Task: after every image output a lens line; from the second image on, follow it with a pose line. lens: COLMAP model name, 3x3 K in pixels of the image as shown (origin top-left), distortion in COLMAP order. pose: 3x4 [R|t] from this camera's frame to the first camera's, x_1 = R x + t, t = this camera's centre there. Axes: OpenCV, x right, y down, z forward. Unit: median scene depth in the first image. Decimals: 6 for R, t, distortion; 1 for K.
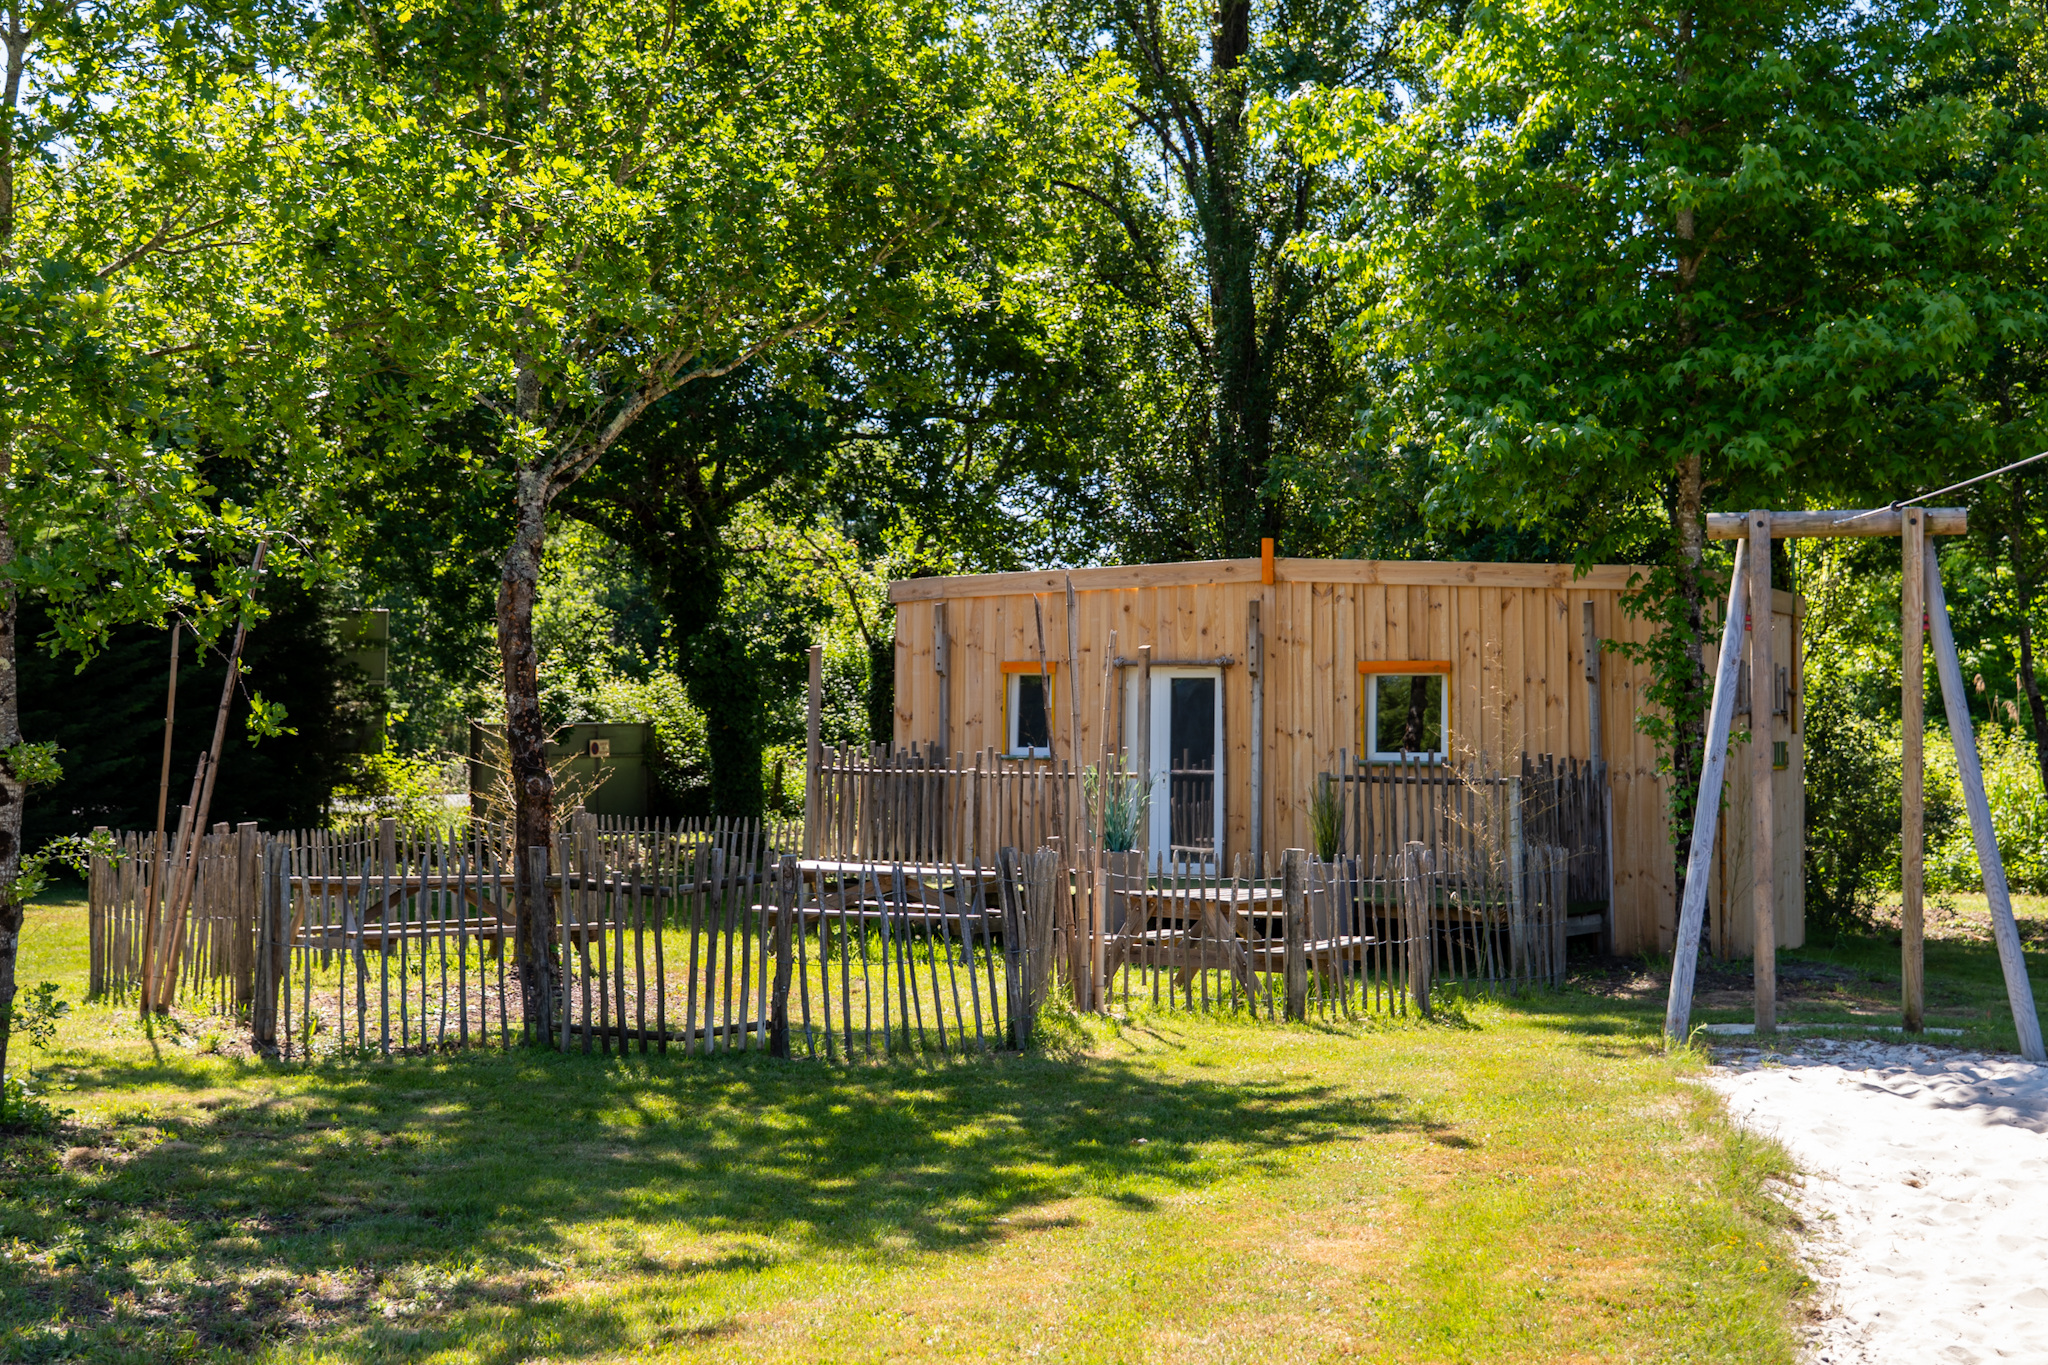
lens RADIAL K [[2800.8, 0, 1024.0], [0, 2800.8, 682.5], [0, 0, 1]] dist [0.171303, 0.025868]
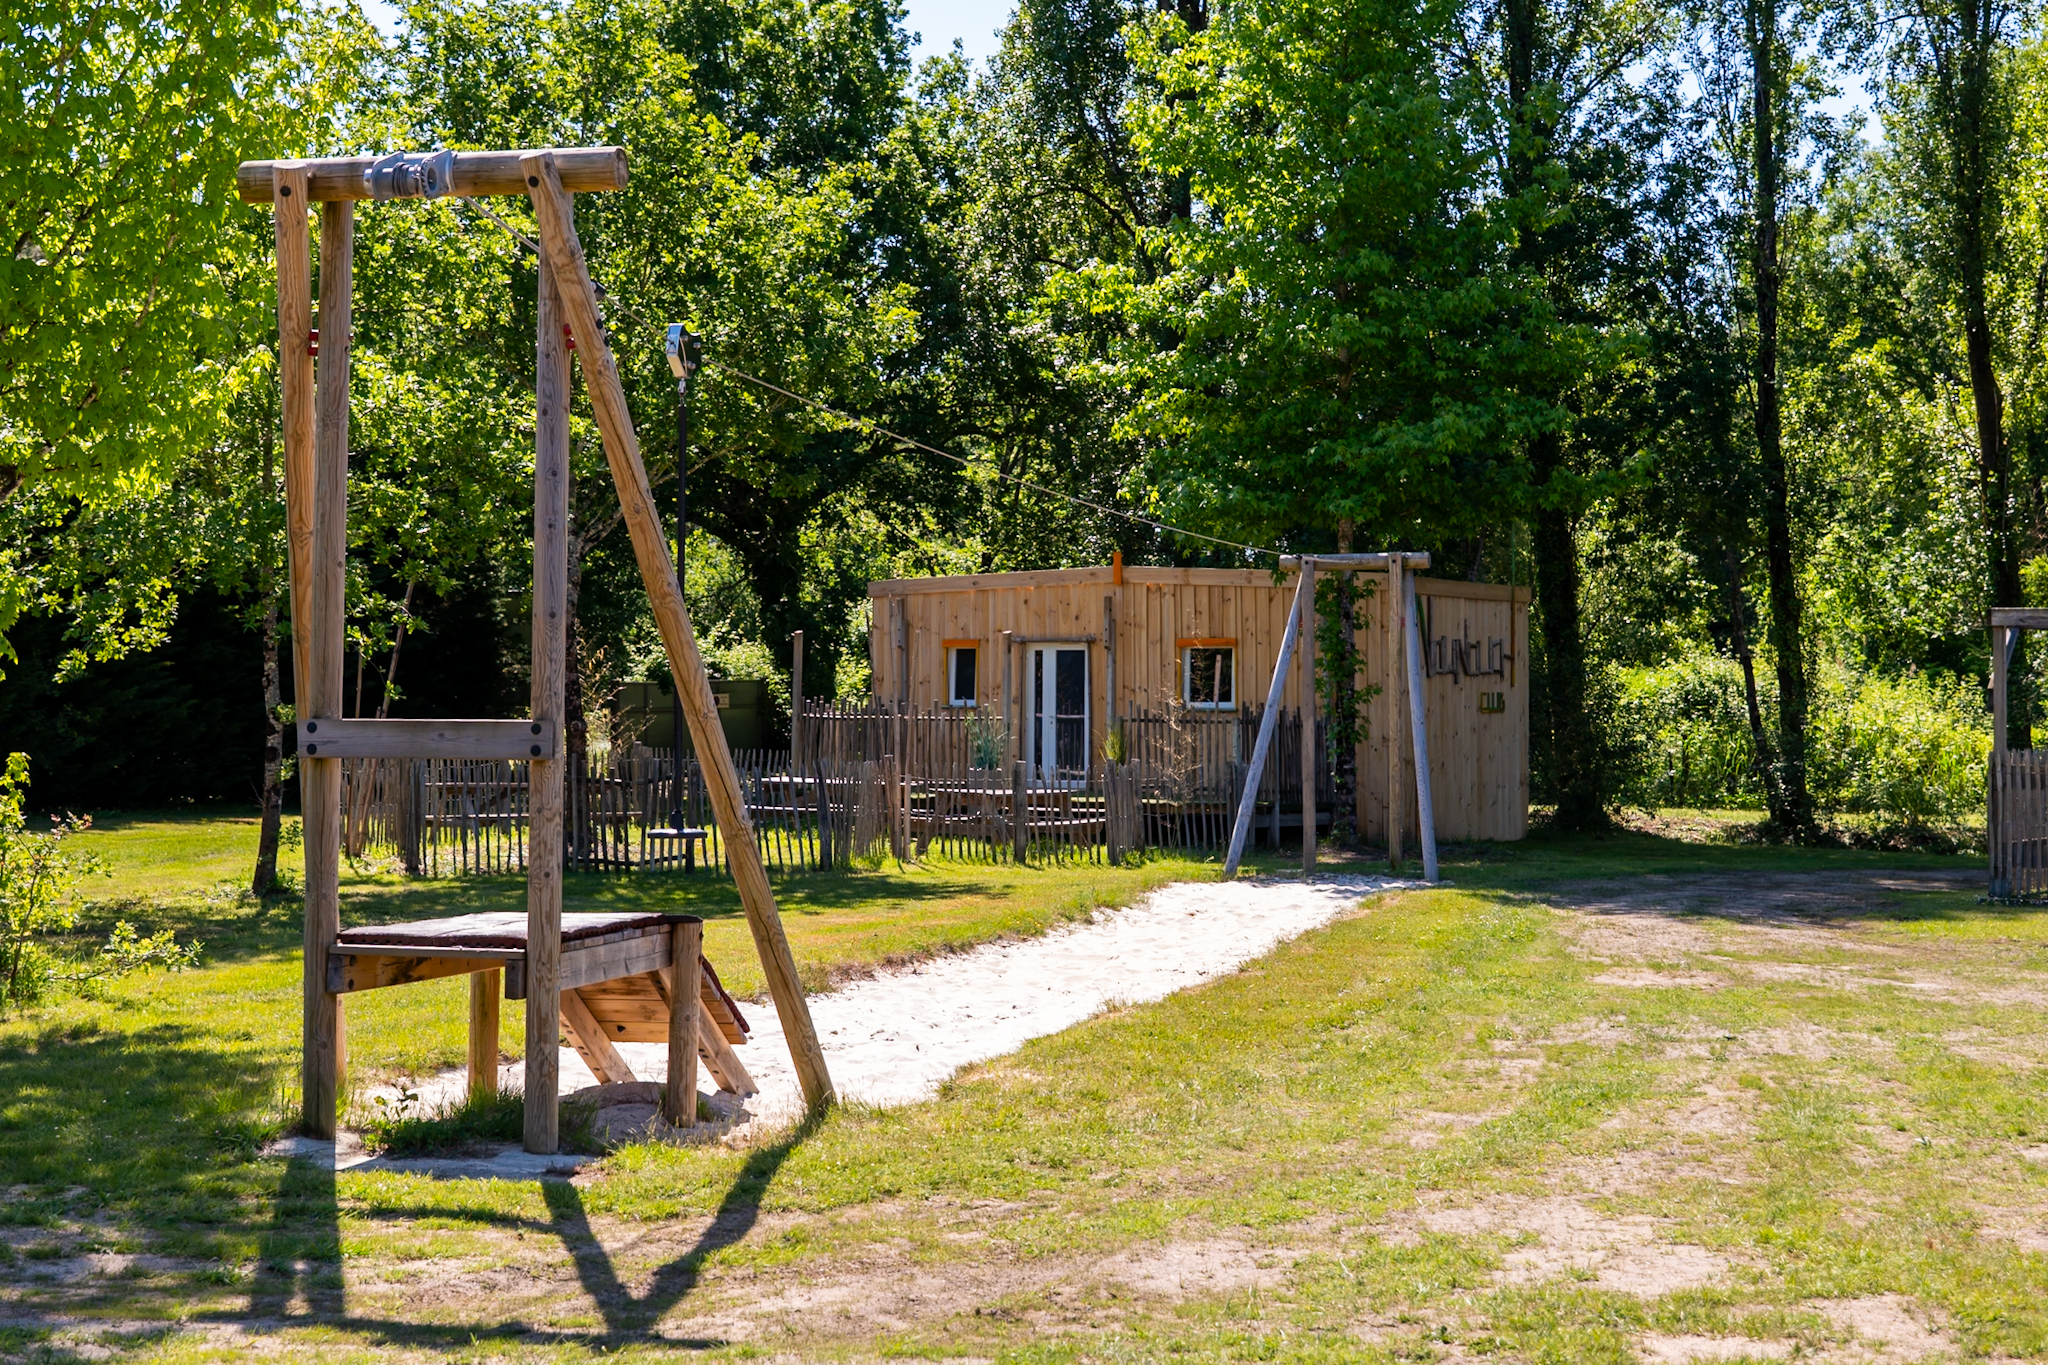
lens RADIAL K [[2800.8, 0, 1024.0], [0, 2800.8, 682.5], [0, 0, 1]] dist [0.171303, 0.025868]
pose [[0.997456, -0.007145, -0.070924, 0.138336], [0.008452, 0.999800, 0.018147, -0.011415], [0.070780, -0.018701, 0.997317, -0.421601]]
